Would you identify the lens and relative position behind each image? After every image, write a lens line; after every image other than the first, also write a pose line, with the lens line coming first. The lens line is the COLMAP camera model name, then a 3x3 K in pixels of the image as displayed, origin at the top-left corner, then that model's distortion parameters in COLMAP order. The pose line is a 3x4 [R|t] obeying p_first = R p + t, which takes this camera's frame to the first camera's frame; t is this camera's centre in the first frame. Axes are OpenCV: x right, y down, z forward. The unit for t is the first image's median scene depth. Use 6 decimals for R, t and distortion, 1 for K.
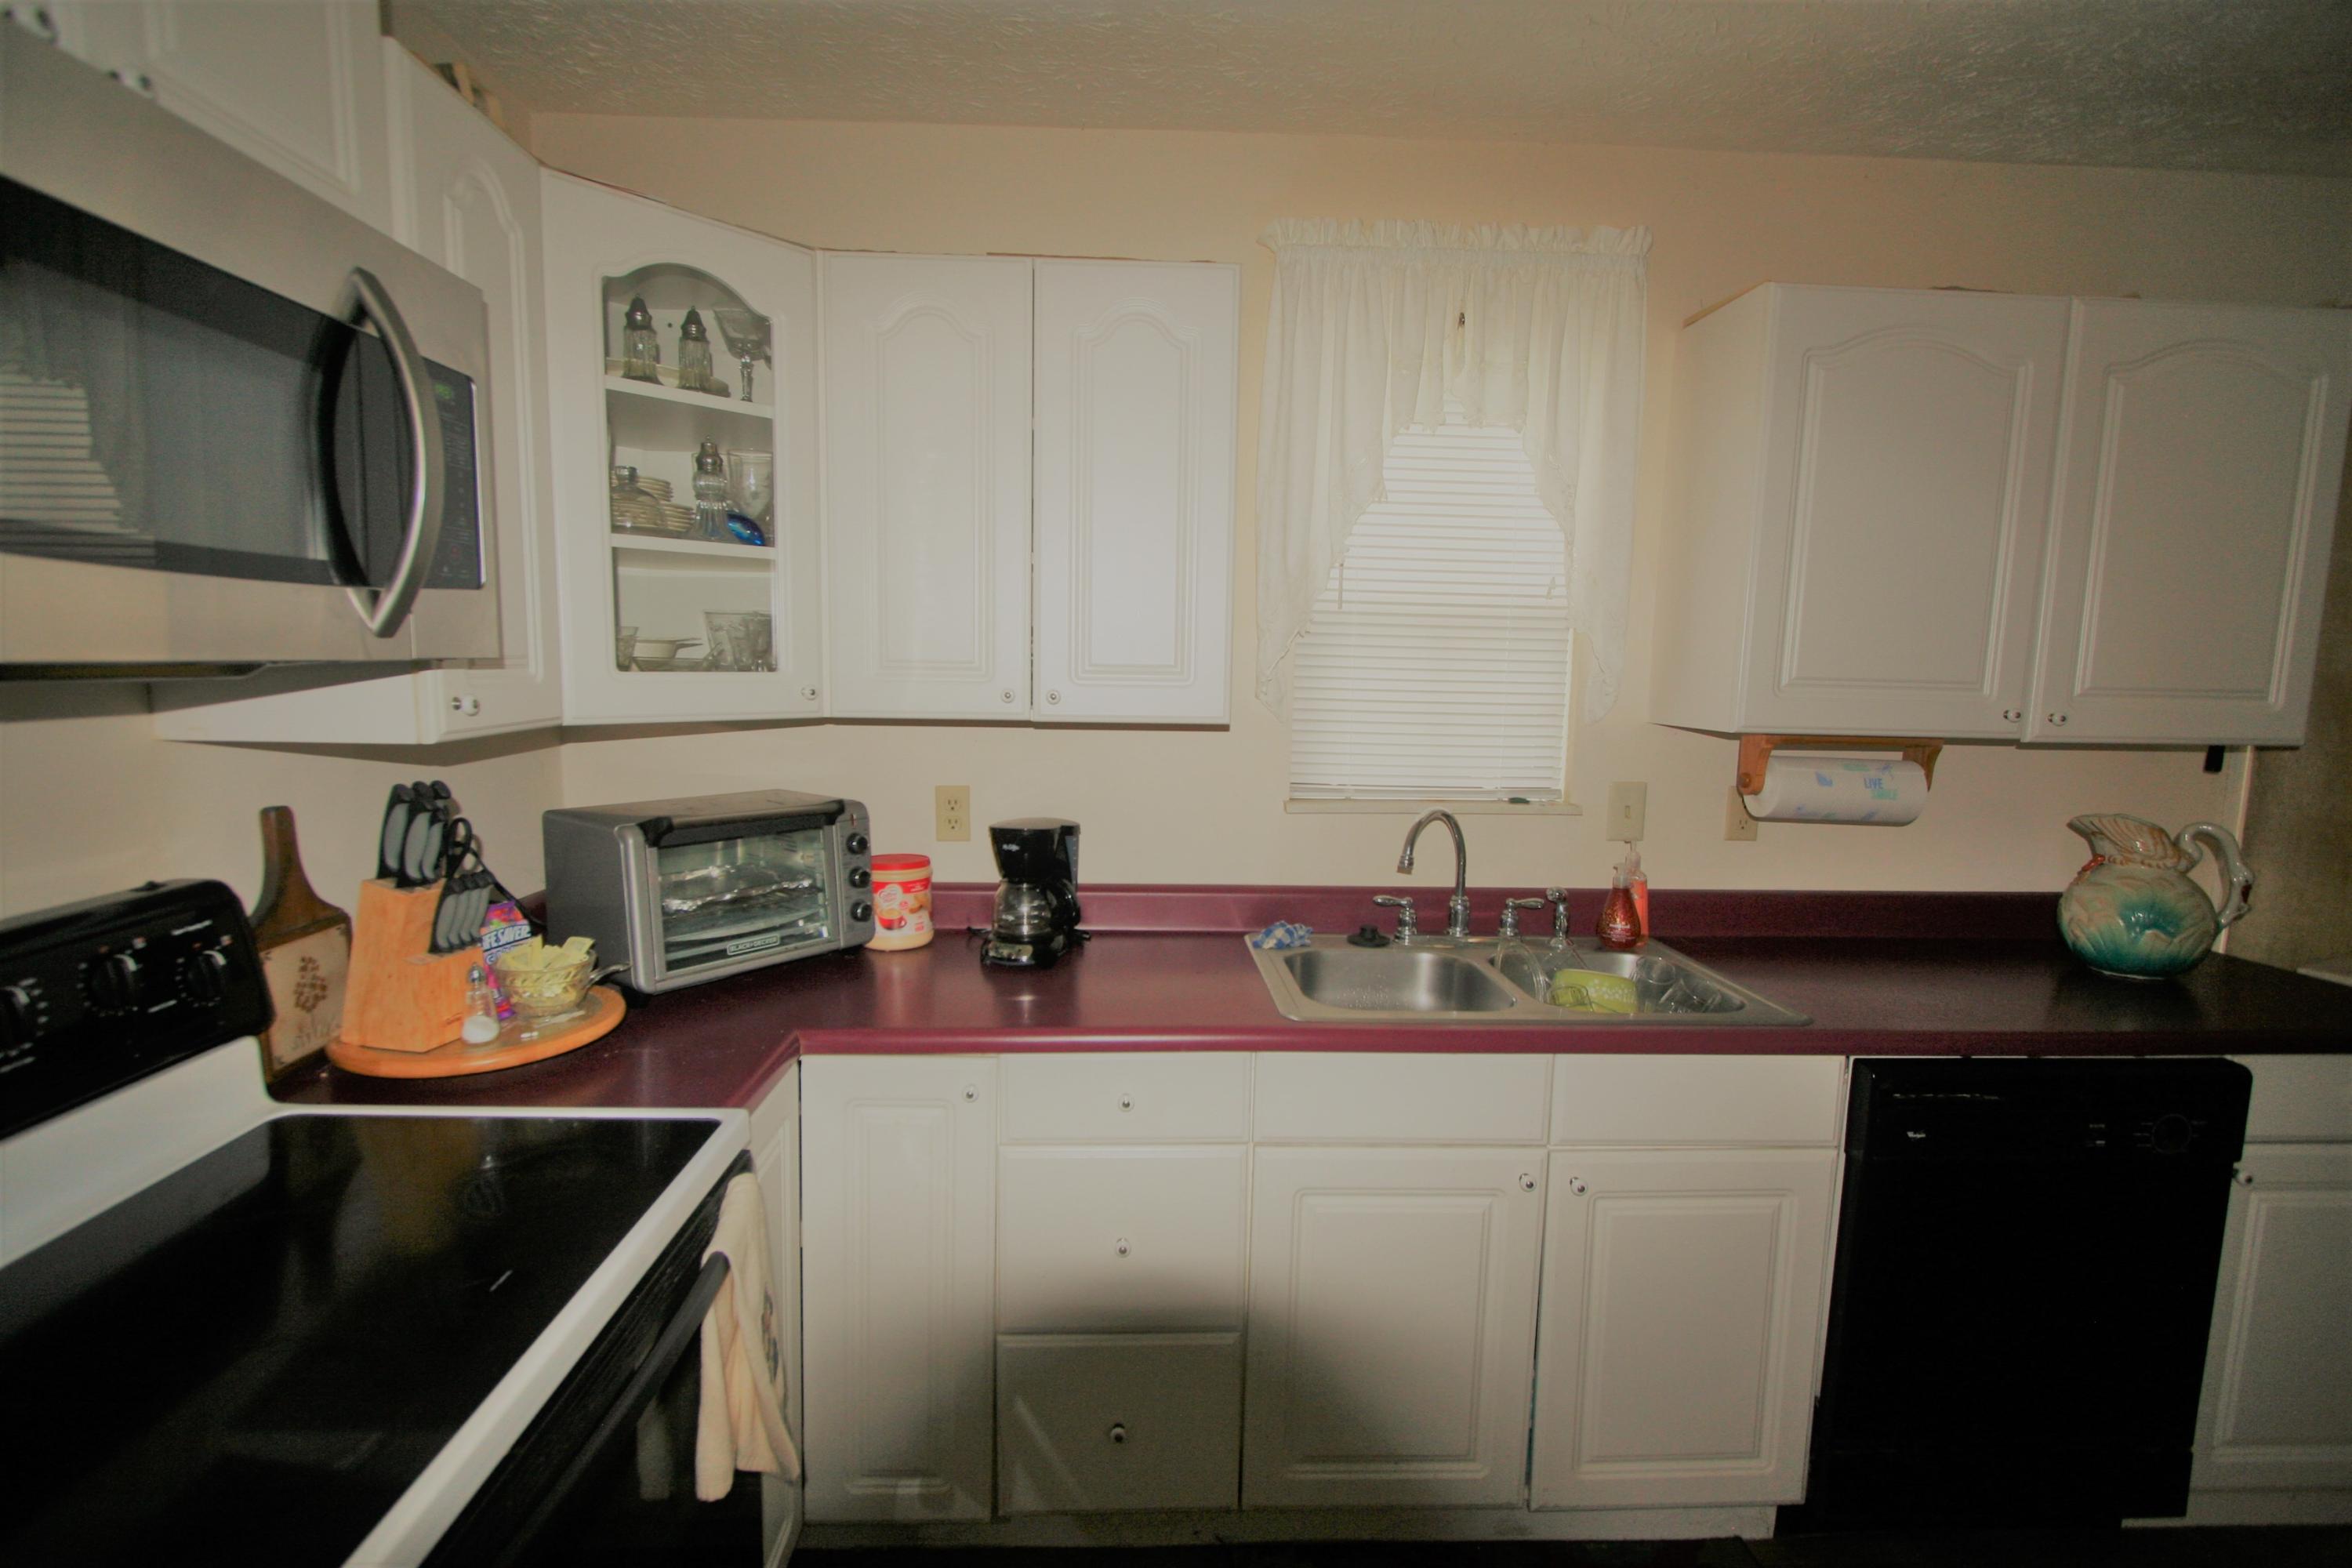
lens RADIAL K [[1079.9, 0, 1175.6], [0, 1079.9, 782.1], [0, 0, 1]] dist [-0.016896, 0.000476]
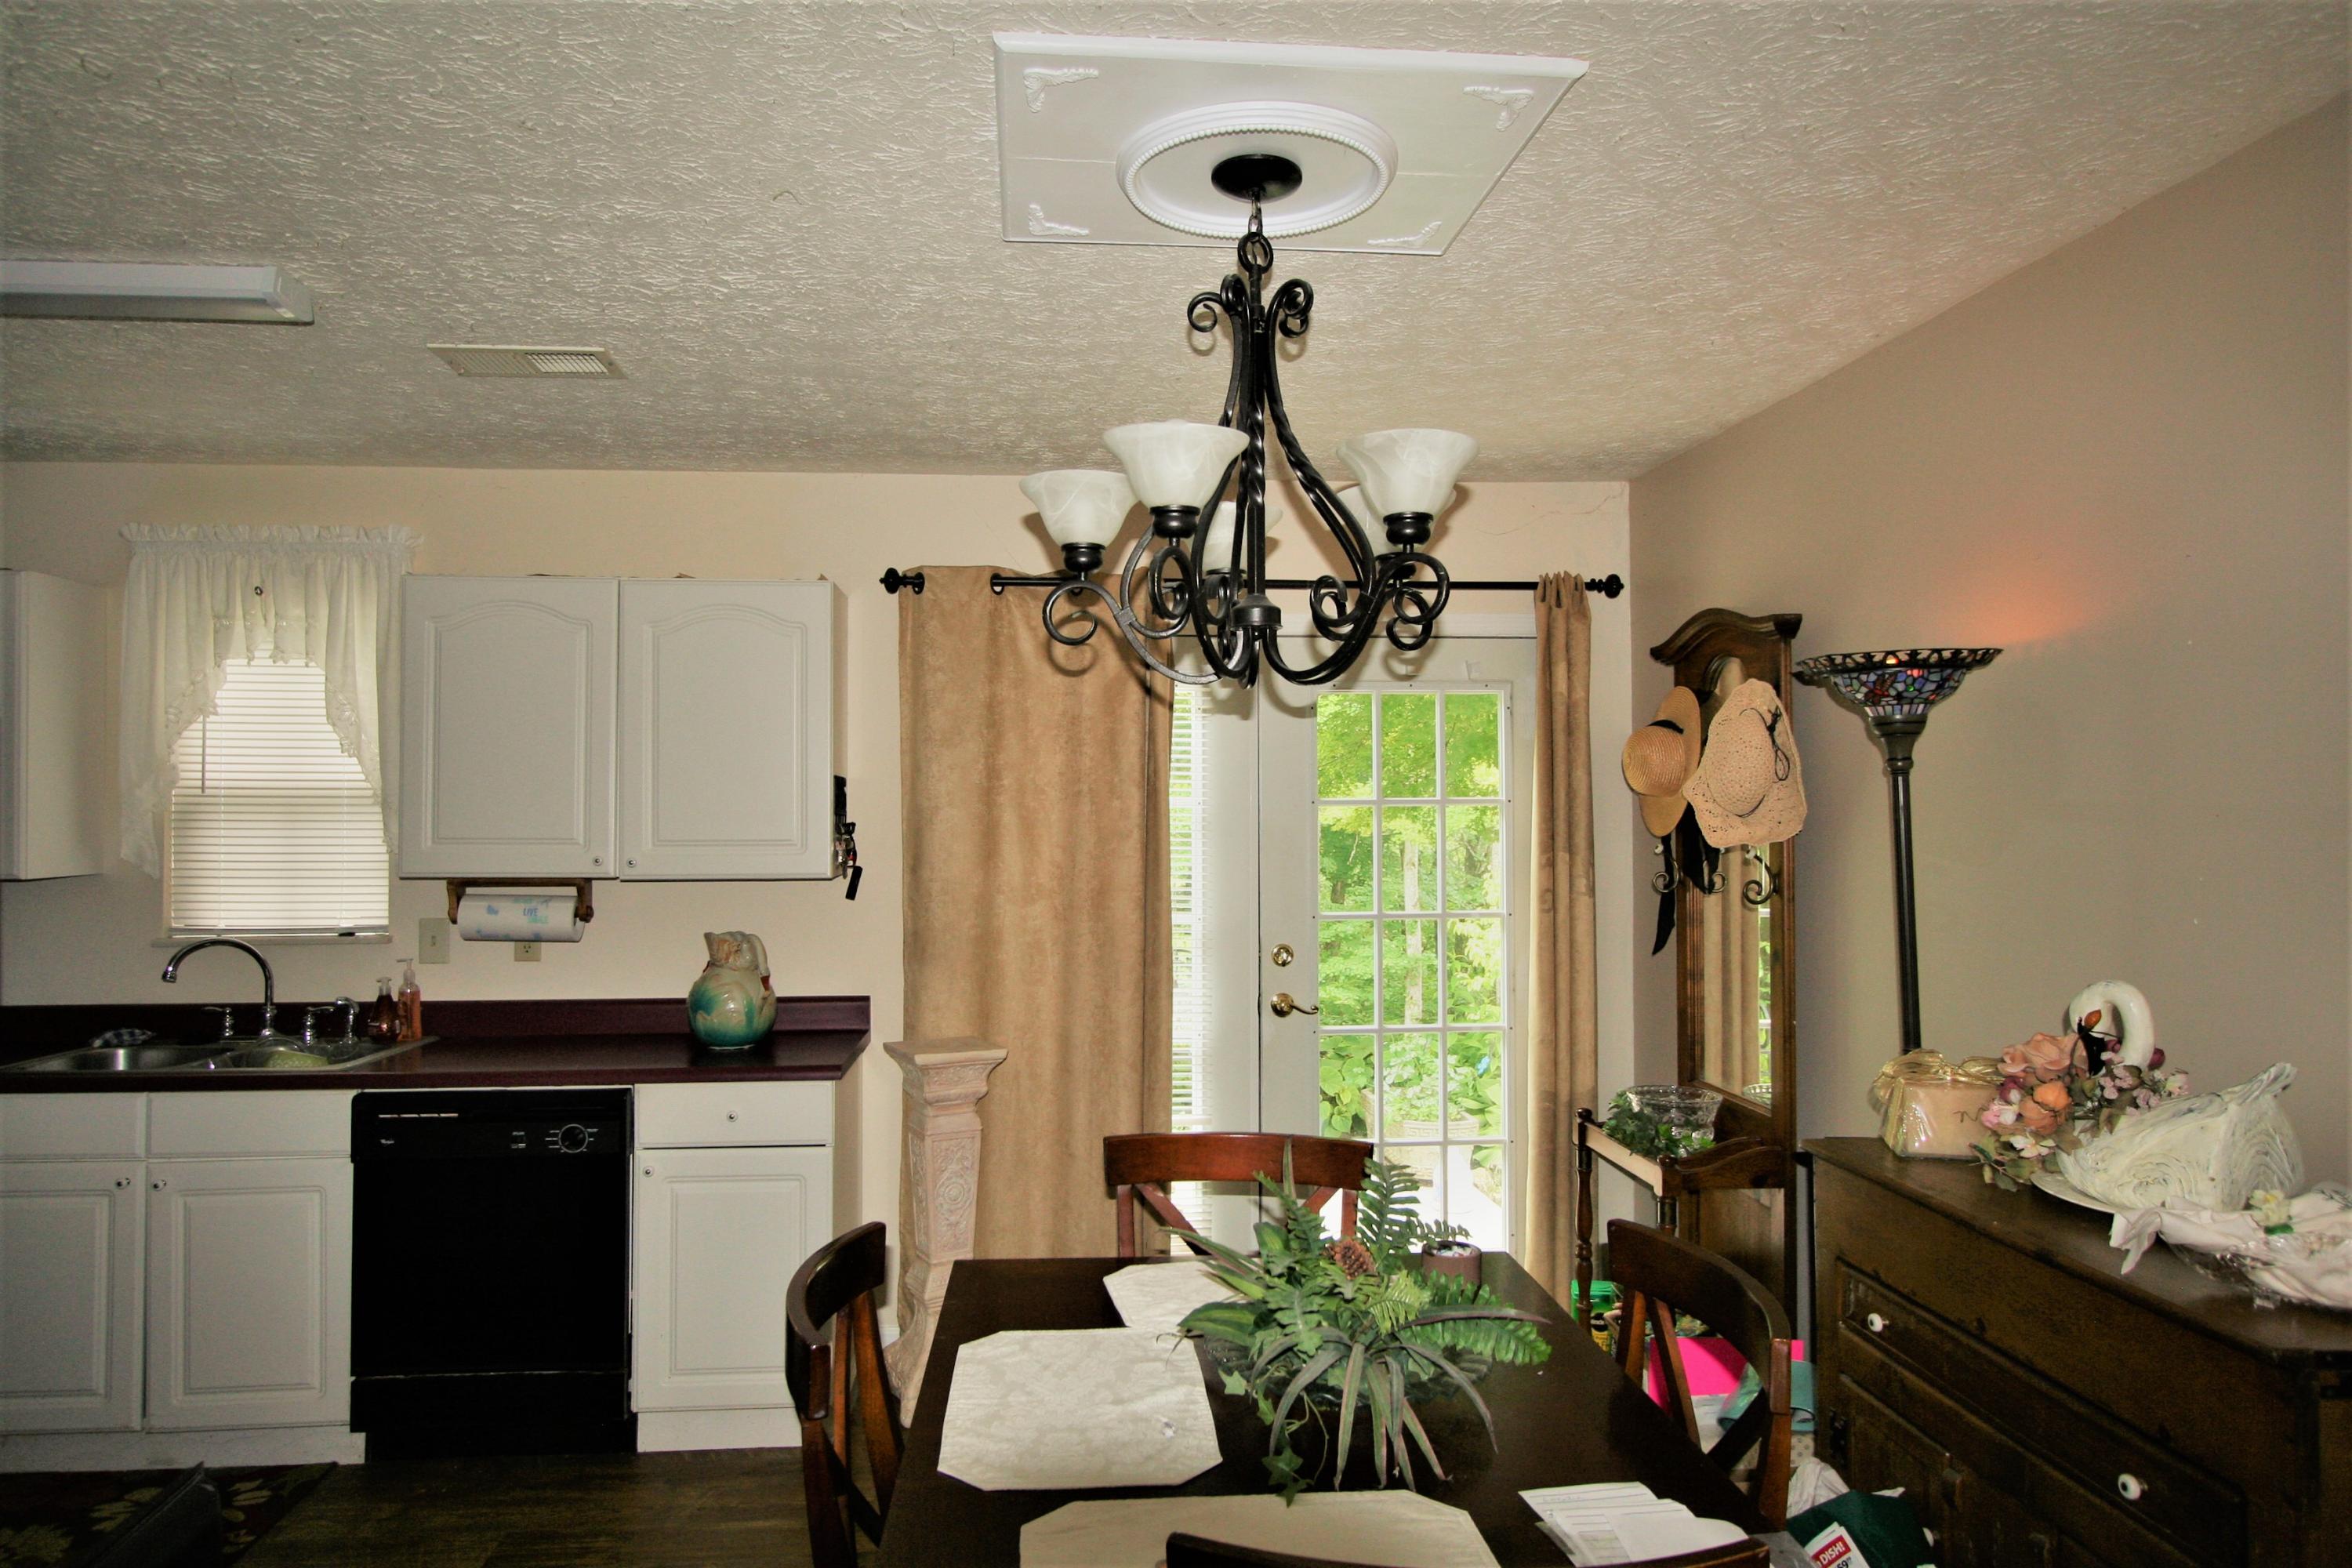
lens RADIAL K [[1471.4, 0, 1164.2], [0, 1471.4, 782.7], [0, 0, 1]] dist [-0.003309, -0.001797]
pose [[0.998380, -0.027779, 0.049661, 1.363550], [0.033809, 0.991576, -0.125033, 0.100656], [-0.045769, 0.126509, 0.990909, -0.924765]]
